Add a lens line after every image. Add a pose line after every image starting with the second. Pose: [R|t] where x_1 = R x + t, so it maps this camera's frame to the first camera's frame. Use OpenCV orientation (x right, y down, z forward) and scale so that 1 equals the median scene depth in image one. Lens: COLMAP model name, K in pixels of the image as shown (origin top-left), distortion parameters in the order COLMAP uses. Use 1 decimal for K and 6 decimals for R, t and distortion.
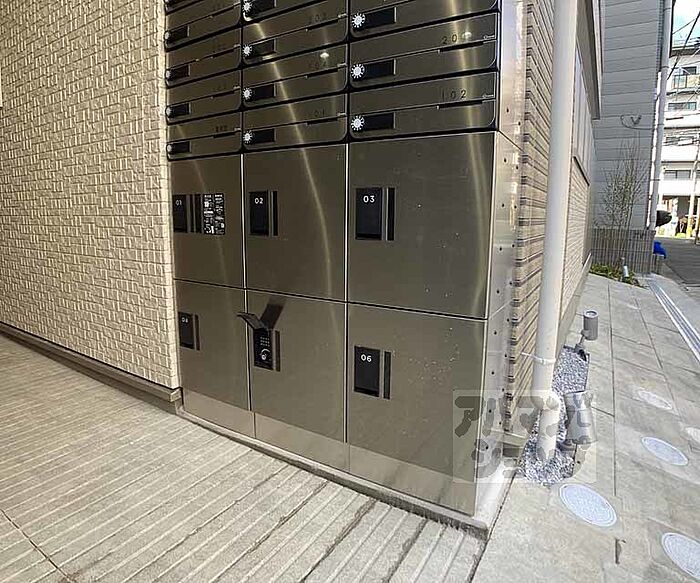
lens RADIAL K [[429.8, 0, 346.4], [0, 429.8, 278.4], [0, 0, 1]] dist [-0.100065, 0.024384]
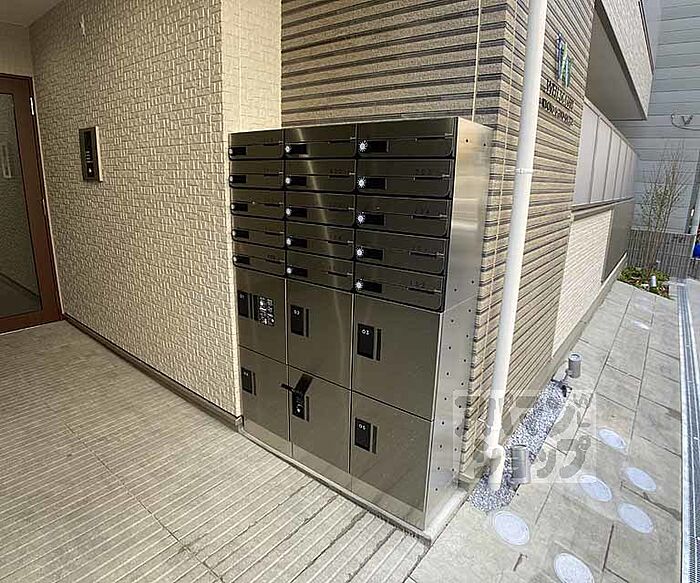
lens RADIAL K [[429.8, 0, 346.4], [0, 429.8, 278.4], [0, 0, 1]] dist [-0.100065, 0.024384]
pose [[0.993331, 0.037750, -0.108946, 0.116517], [-0.027912, 0.995509, 0.090459, -0.415175], [0.111871, -0.086814, 0.989923, -0.413834]]
